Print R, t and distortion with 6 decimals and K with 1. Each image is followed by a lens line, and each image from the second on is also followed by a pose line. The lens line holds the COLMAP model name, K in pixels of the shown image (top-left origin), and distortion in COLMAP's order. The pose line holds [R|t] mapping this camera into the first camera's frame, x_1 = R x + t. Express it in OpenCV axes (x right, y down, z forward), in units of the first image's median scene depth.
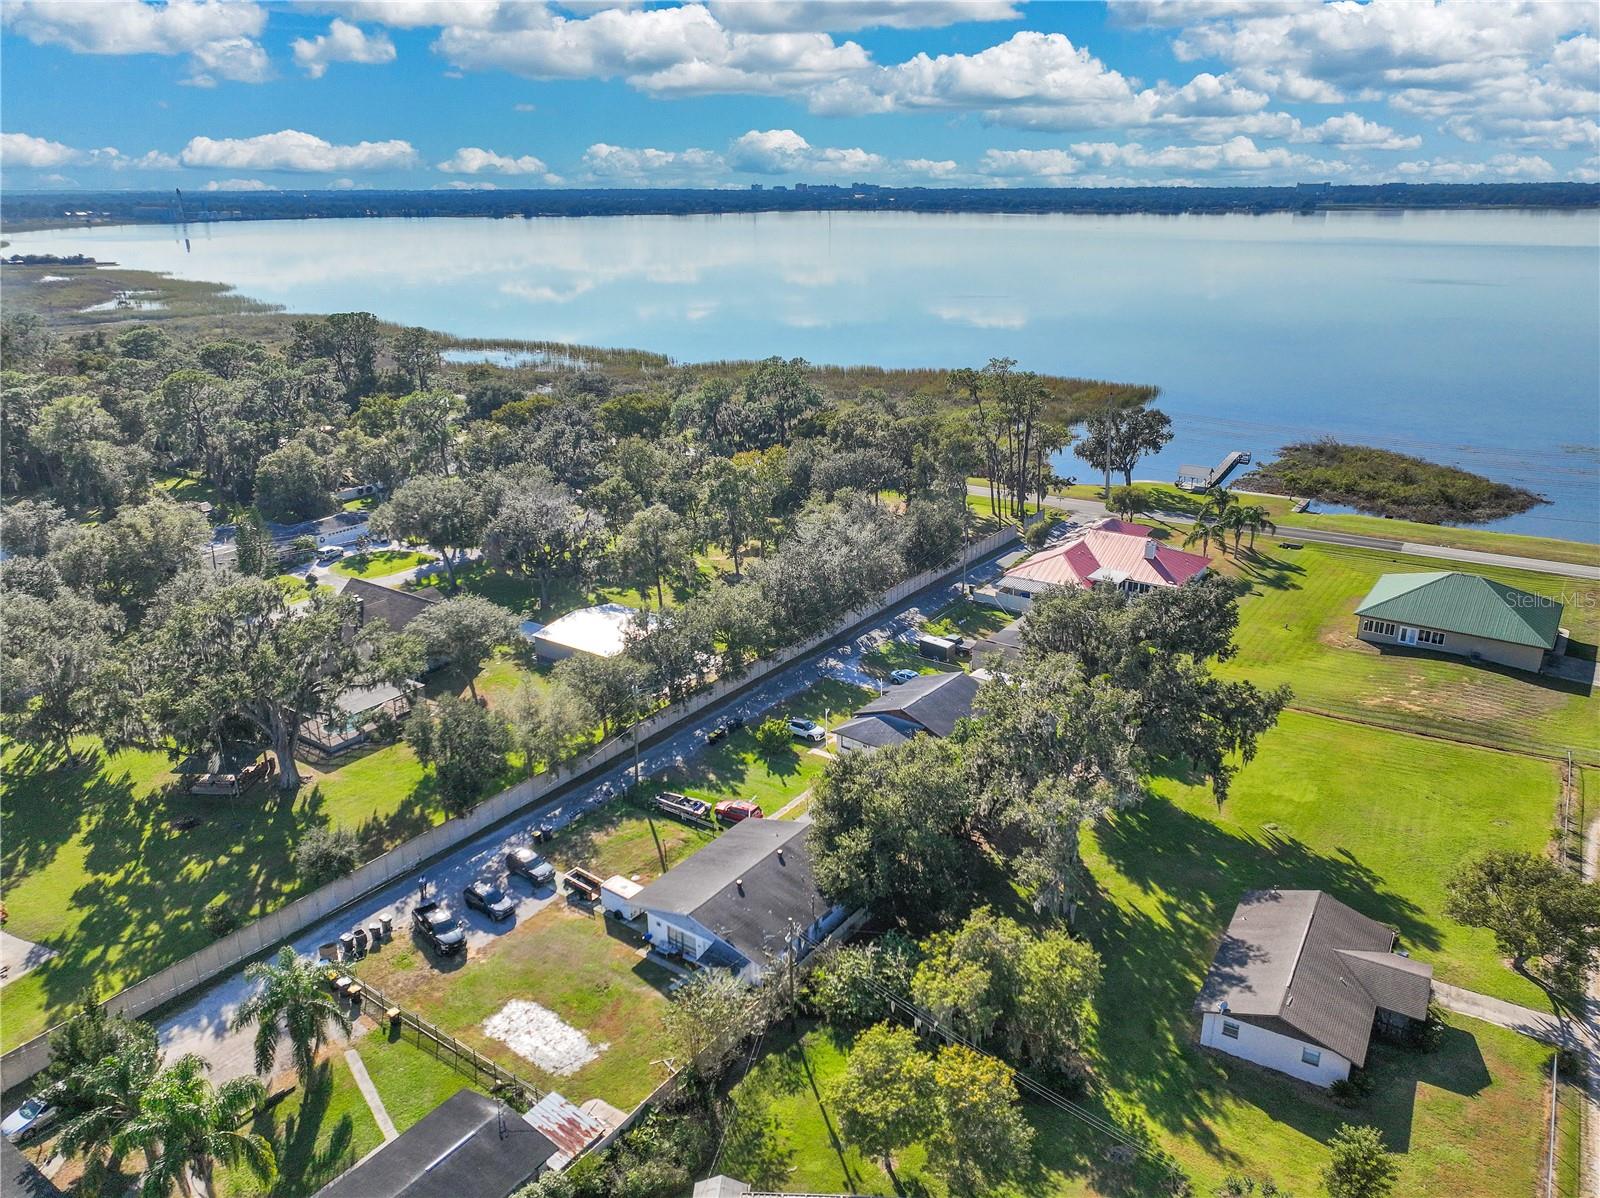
lens RADIAL K [[1144.4, 0, 800.0], [0, 1144.4, 599.0], [0, 0, 1]] dist [0.000995, 0.001769]
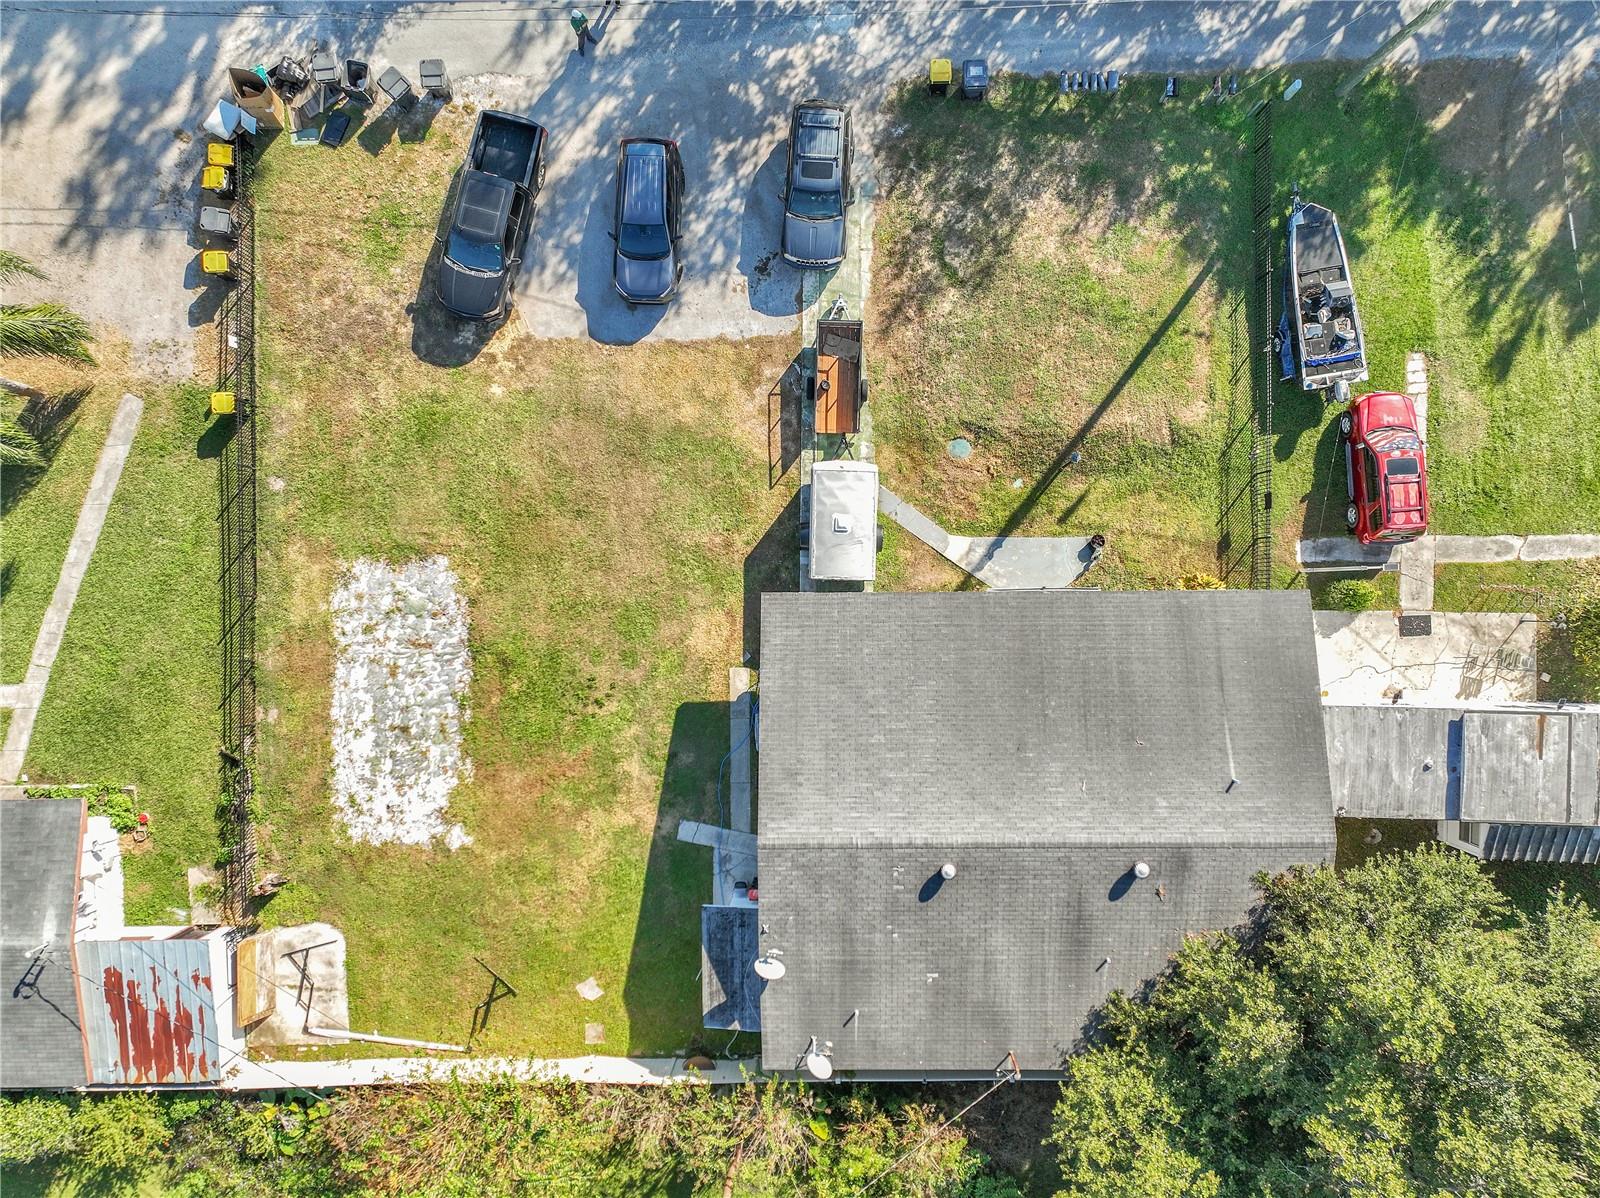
lens RADIAL K [[1144.4, 0, 800.0], [0, 1144.4, 599.0], [0, 0, 1]] dist [0.000995, 0.001769]
pose [[0.590830, 0.806795, 0.001562, -0.114376], [-0.262329, 0.190277, 0.946033, -0.070592], [0.762957, -0.559354, 0.324067, 0.687208]]
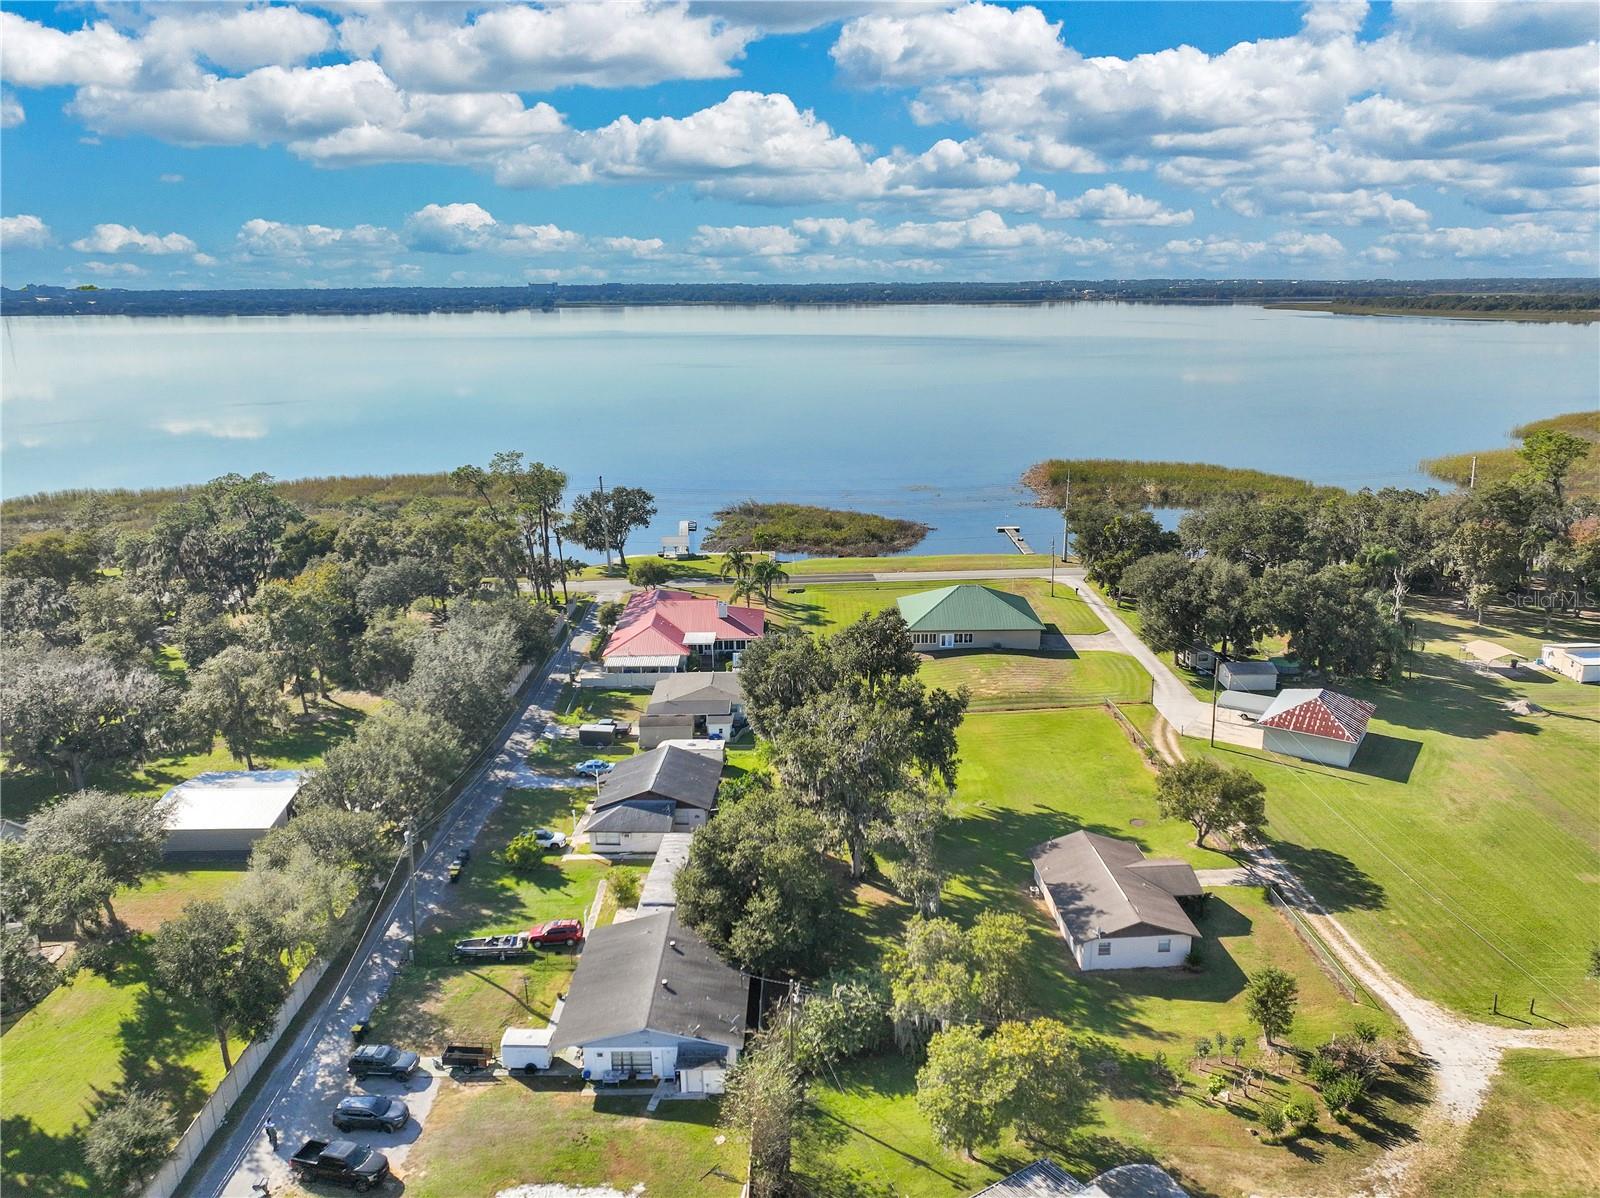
lens RADIAL K [[1146.0, 0, 795.5], [0, 1146.0, 638.1], [0, 0, 1]] dist [0.005944, -0.002139]
pose [[0.817539, -0.172556, 0.549413, -0.341325], [0.199175, 0.979898, 0.011384, -0.020971], [-0.540333, 0.100122, 0.835474, 0.075405]]
